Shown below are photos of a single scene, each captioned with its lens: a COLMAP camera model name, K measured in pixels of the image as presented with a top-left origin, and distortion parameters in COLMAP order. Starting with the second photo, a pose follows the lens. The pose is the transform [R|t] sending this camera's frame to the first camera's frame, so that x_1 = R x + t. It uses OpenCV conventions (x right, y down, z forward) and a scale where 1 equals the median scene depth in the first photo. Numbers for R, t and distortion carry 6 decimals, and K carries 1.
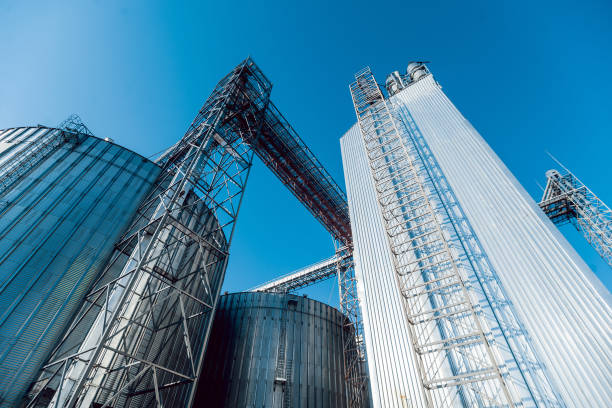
lens RADIAL K [[292.3, 0, 305.6], [0, 292.3, 205.2], [0, 0, 1]] dist [-0.045103, 0.011464]
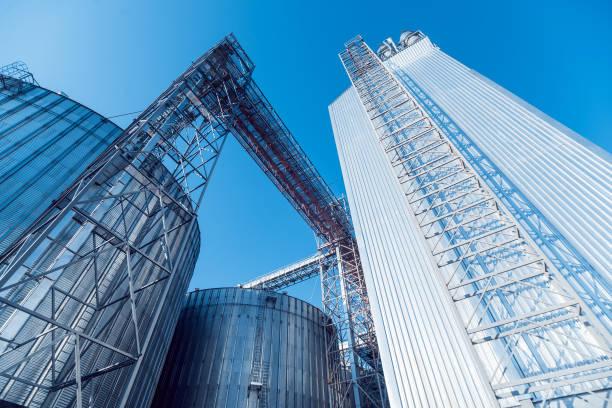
lens RADIAL K [[292.3, 0, 305.0], [0, 292.3, 204.7], [0, 0, 1]] dist [-0.045103, 0.011464]
pose [[0.997405, 0.020899, 0.068901, -0.009480], [-0.017440, 0.998575, -0.050431, 0.103771], [-0.069856, 0.049098, 0.996348, 0.094111]]
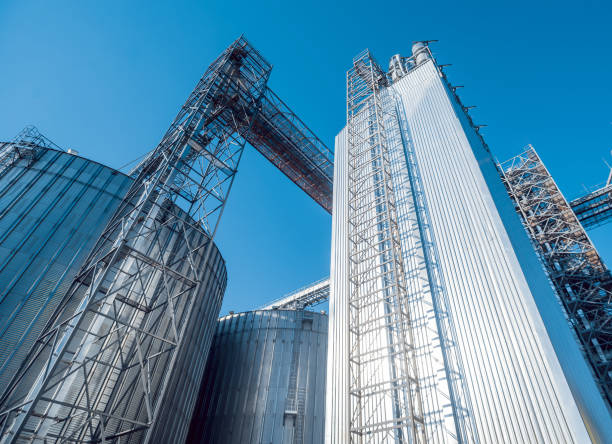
lens RADIAL K [[358.4, 0, 350.4], [0, 358.4, 195.0], [0, 0, 1]] dist [-0.051114, 0.013792]
pose [[0.998876, -0.047114, -0.005107, 0.129427], [0.047173, 0.998812, 0.012257, -0.053998], [0.004523, -0.012484, 0.999912, -0.052687]]
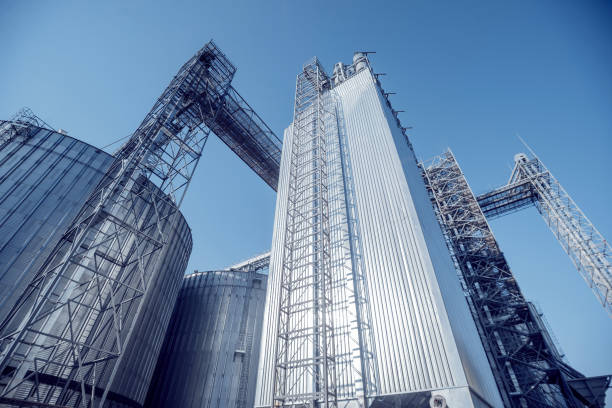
lens RADIAL K [[292.3, 0, 303.3], [0, 292.3, 204.4], [0, 0, 1]] dist [-0.045103, 0.011464]
pose [[0.999990, 0.002599, 0.003510, 0.147737], [-0.002886, 0.996430, 0.084373, -0.042744], [-0.003278, -0.084382, 0.996428, -0.043678]]
